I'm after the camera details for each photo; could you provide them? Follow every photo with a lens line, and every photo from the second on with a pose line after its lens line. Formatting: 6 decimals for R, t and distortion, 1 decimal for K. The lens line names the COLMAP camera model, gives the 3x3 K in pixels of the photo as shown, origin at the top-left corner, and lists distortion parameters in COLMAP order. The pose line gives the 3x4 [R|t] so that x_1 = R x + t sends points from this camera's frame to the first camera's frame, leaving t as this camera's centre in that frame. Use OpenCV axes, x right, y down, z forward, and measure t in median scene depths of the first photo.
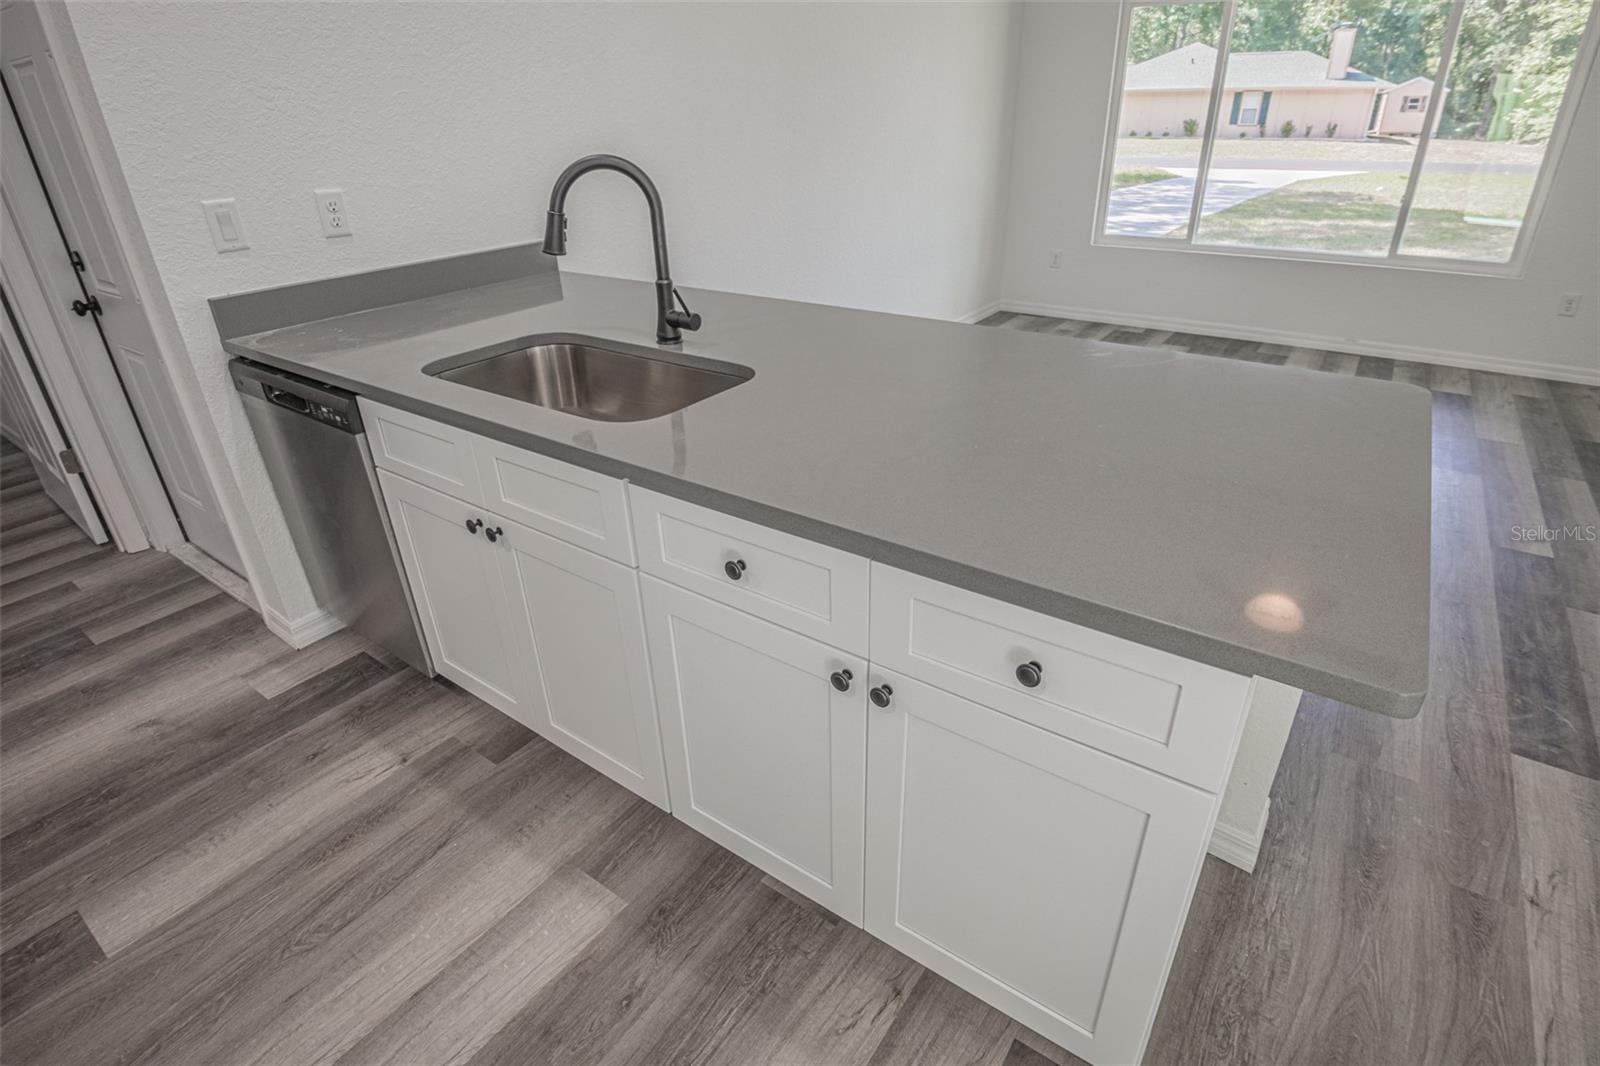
lens RADIAL K [[800.8, 0, 793.1], [0, 800.8, 517.5], [0, 0, 1]] dist [-0.016267, -0.005845]
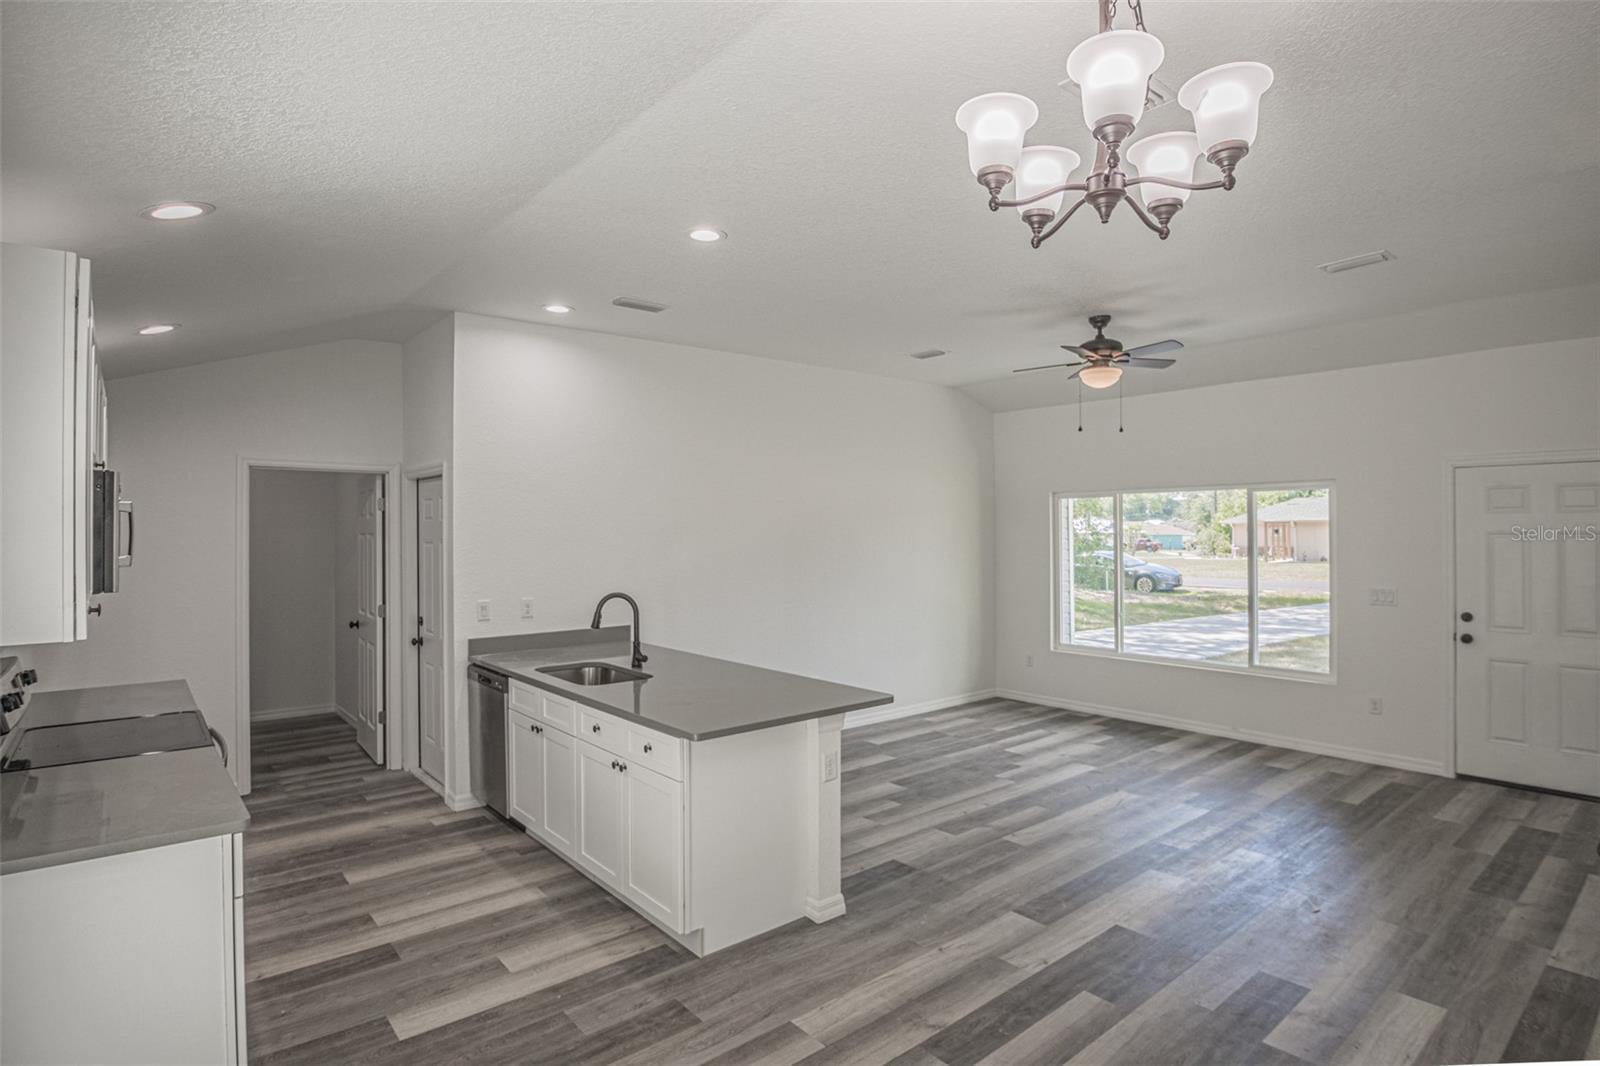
lens RADIAL K [[828.3, 0, 809.8], [0, 828.3, 515.7], [0, 0, 1]] dist [-0.025975, -0.000790]
pose [[0.969969, 0.016080, -0.242697, 0.831971], [-0.127396, 0.883585, -0.450609, 0.374878], [0.207198, 0.467995, 0.859098, -1.065882]]
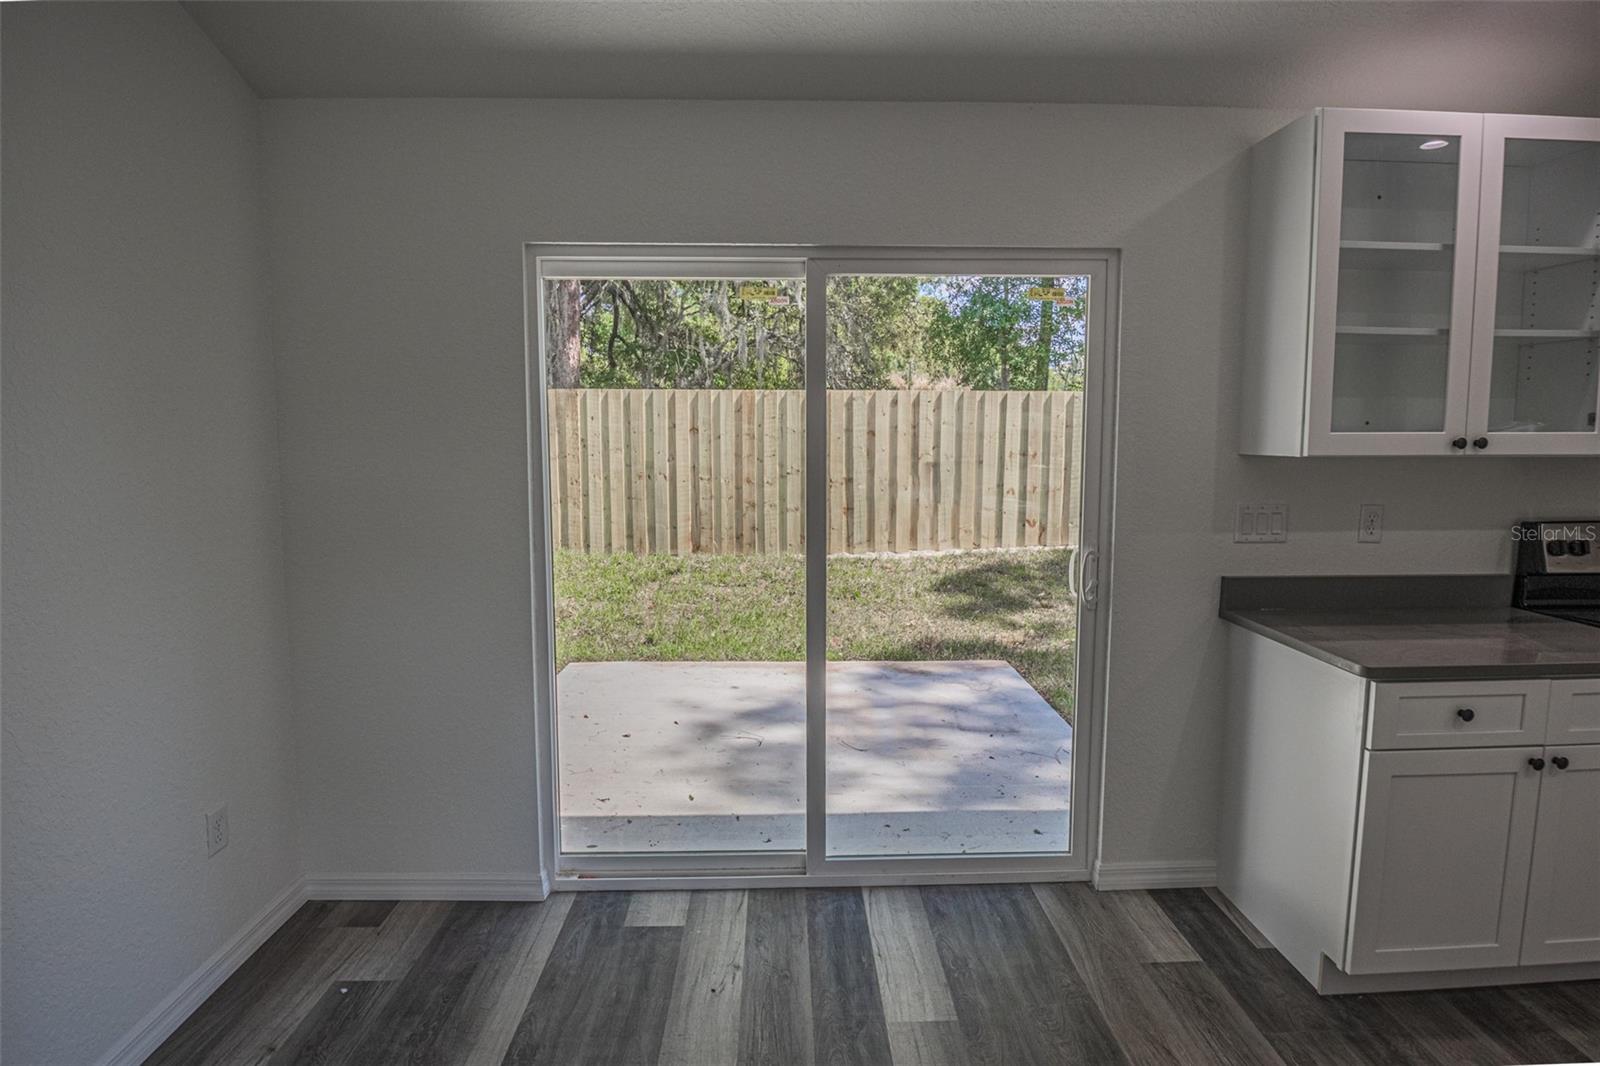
lens RADIAL K [[828.3, 0, 809.8], [0, 828.3, 515.7], [0, 0, 1]] dist [-0.025975, -0.000790]
pose [[-0.791803, 0.080603, -0.605435, 0.963733], [-0.263170, 0.849494, 0.457277, -0.073327], [0.551171, 0.521405, -0.651419, 0.028169]]
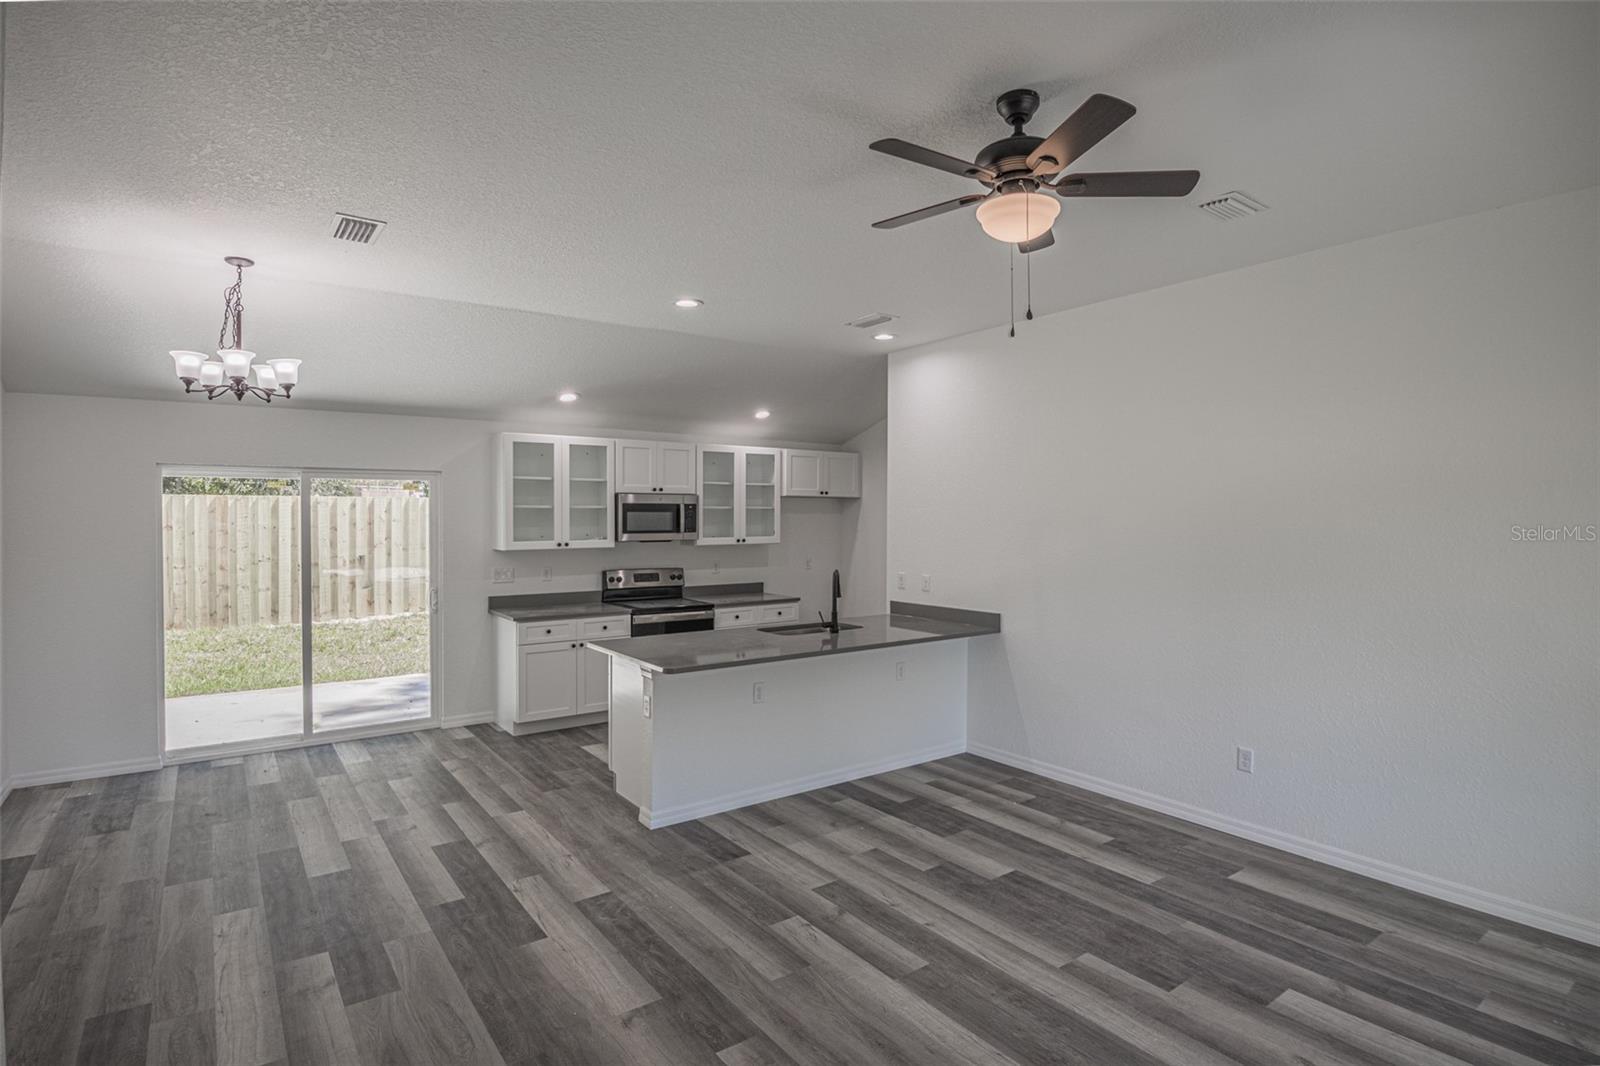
lens RADIAL K [[818.5, 0, 802.7], [0, 818.5, 522.9], [0, 0, 1]] dist [-0.022790, -0.002780]
pose [[-0.312060, 0.032355, -0.949511, 2.366652], [-0.427229, 0.887890, 0.170665, -0.920272], [0.848584, 0.458916, -0.263252, 1.367247]]
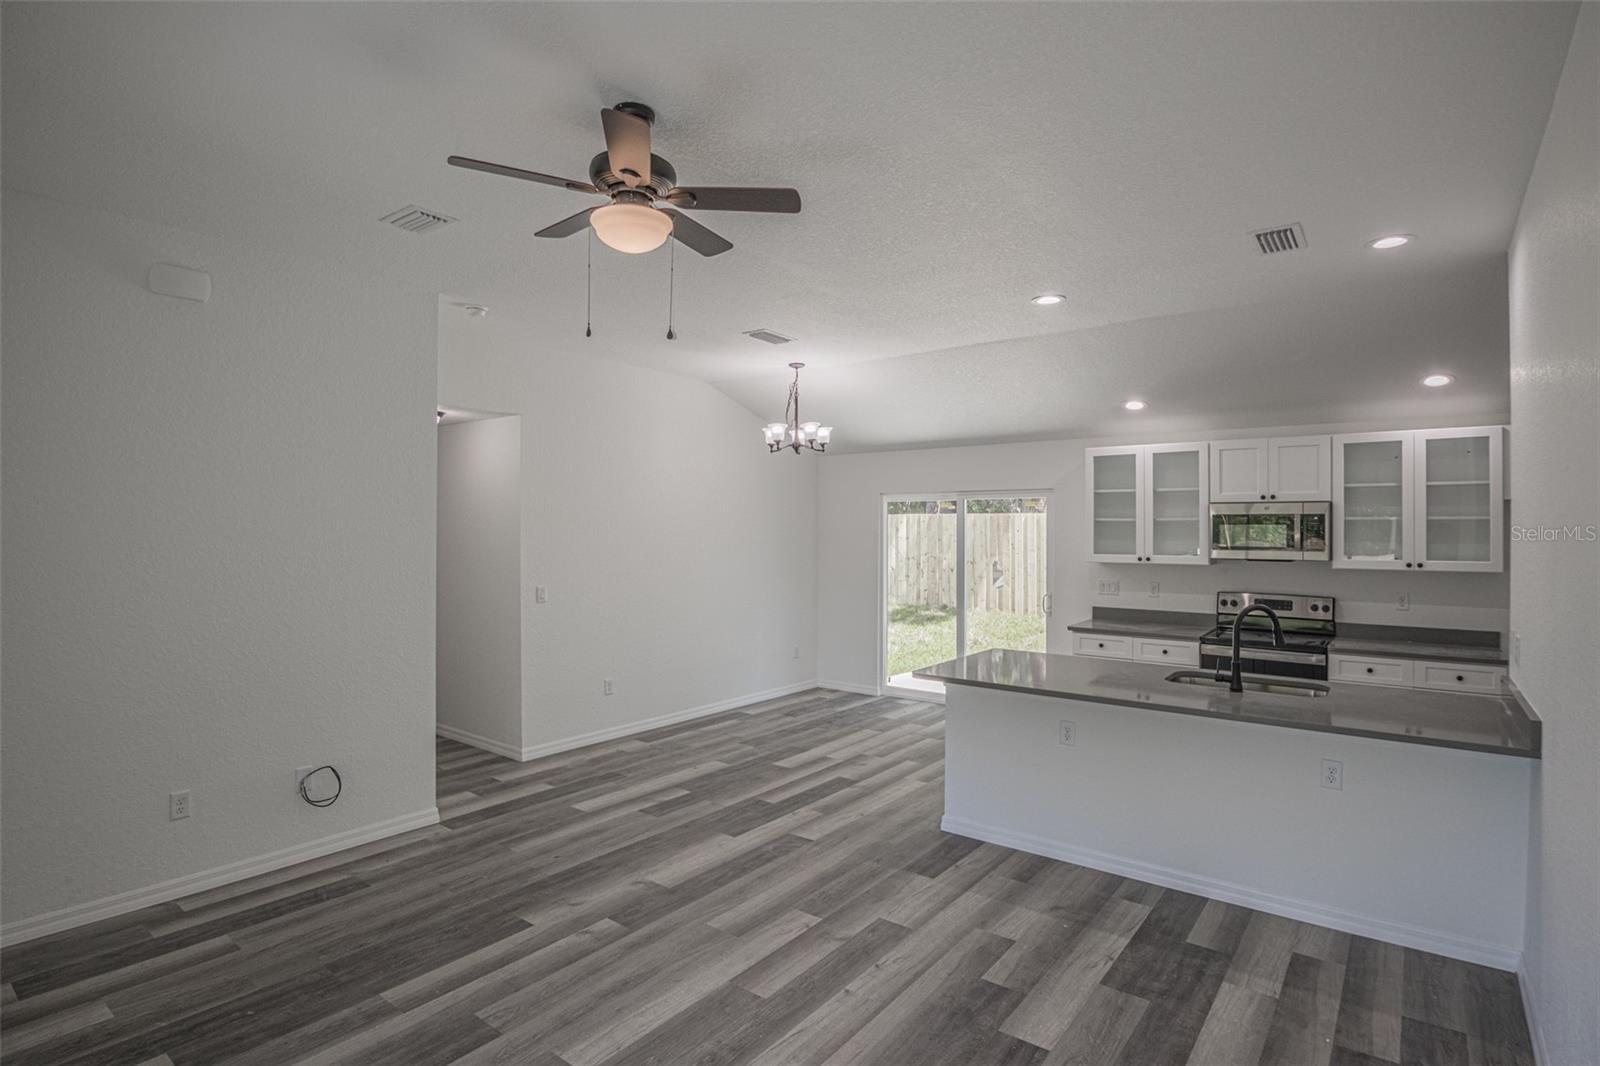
lens RADIAL K [[798.9, 0, 804.3], [0, 798.9, 523.6], [0, 0, 1]] dist [-0.025982, -0.000897]
pose [[-0.999130, 0.019327, 0.036957, 0.770171], [0.033875, 0.892969, 0.448842, -1.394160], [-0.024327, 0.449703, -0.892847, 2.394747]]
